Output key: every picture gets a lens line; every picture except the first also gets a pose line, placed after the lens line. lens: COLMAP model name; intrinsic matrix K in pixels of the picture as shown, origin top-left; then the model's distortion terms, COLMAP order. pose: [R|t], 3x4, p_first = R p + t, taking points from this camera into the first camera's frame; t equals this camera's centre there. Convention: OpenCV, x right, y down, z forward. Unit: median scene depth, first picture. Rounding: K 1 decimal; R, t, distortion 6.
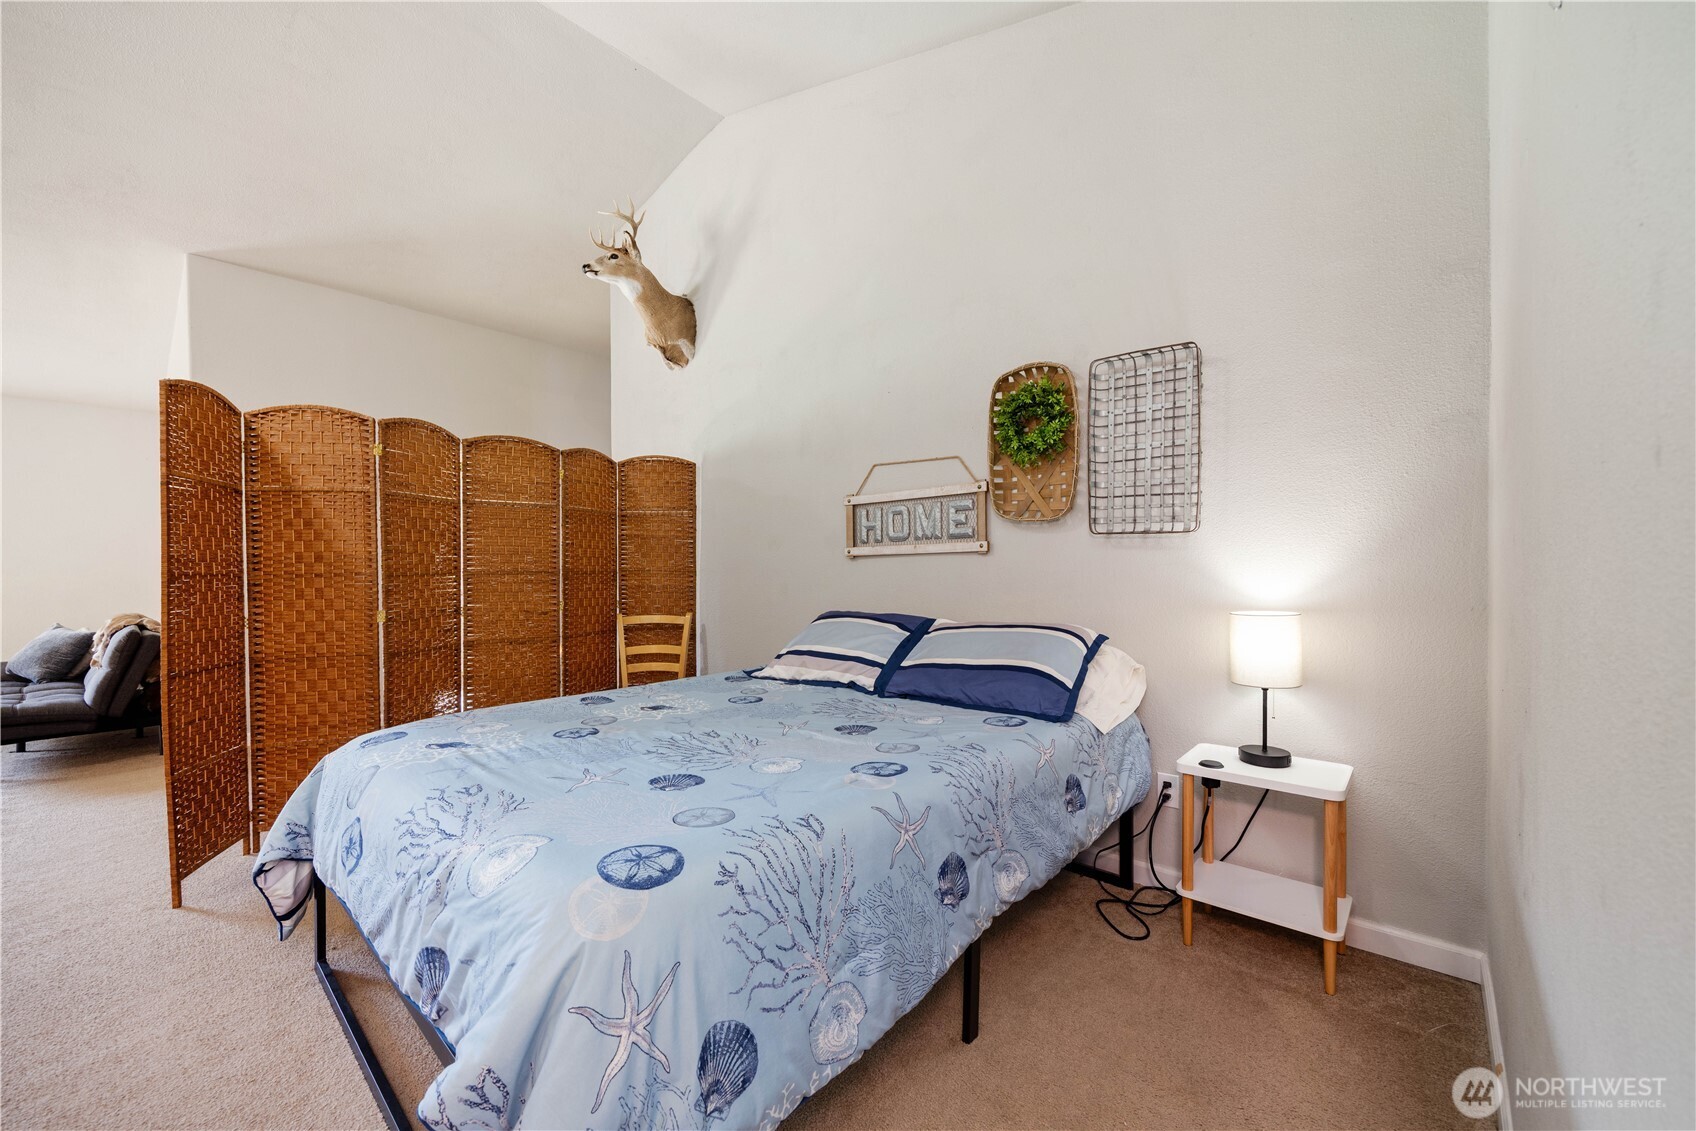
lens RADIAL K [[662.9, 0, 846.6], [0, 662.9, 577.3], [0, 0, 1]] dist [-0.000155, -0.001582]
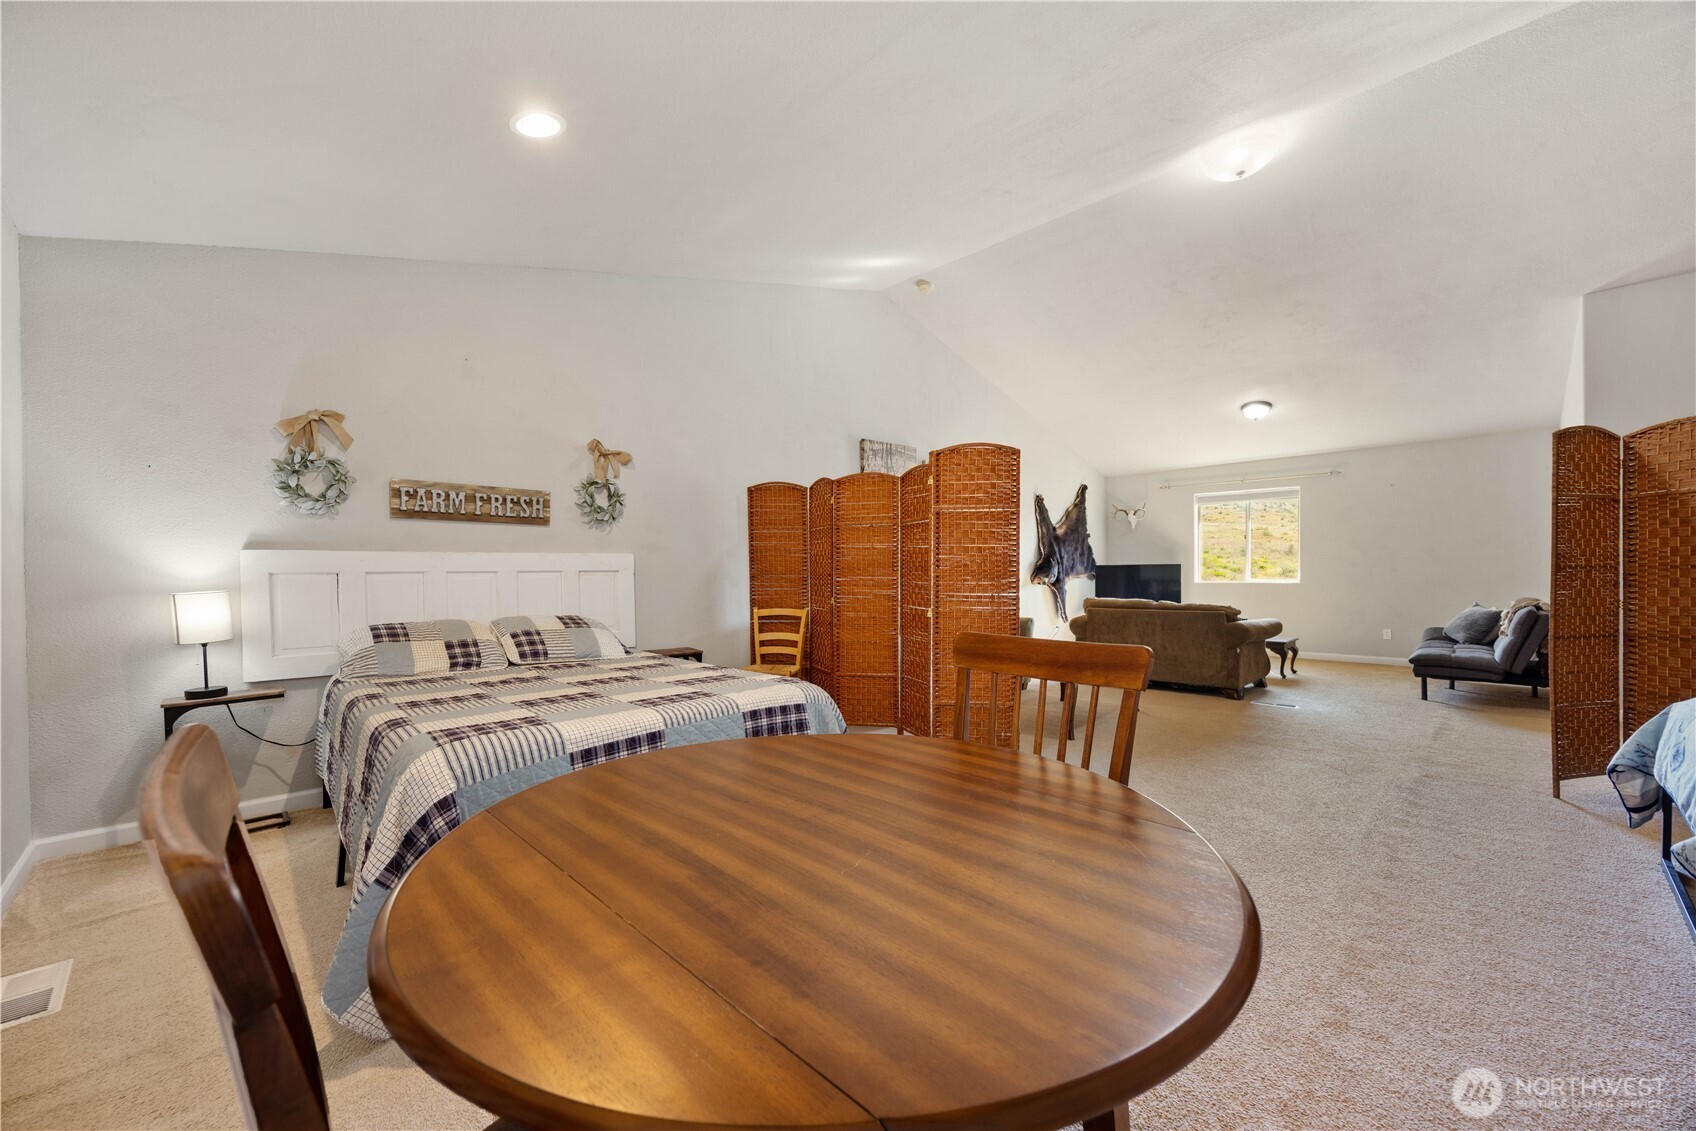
lens RADIAL K [[662.9, 0, 813.0], [0, 662.9, 580.1], [0, 0, 1]] dist [-0.000155, -0.001582]
pose [[-0.080560, 0.017356, -0.996599, 0.458387], [-0.002729, 0.999841, 0.017633, 0.004579], [0.996746, 0.004141, -0.080500, -0.421259]]
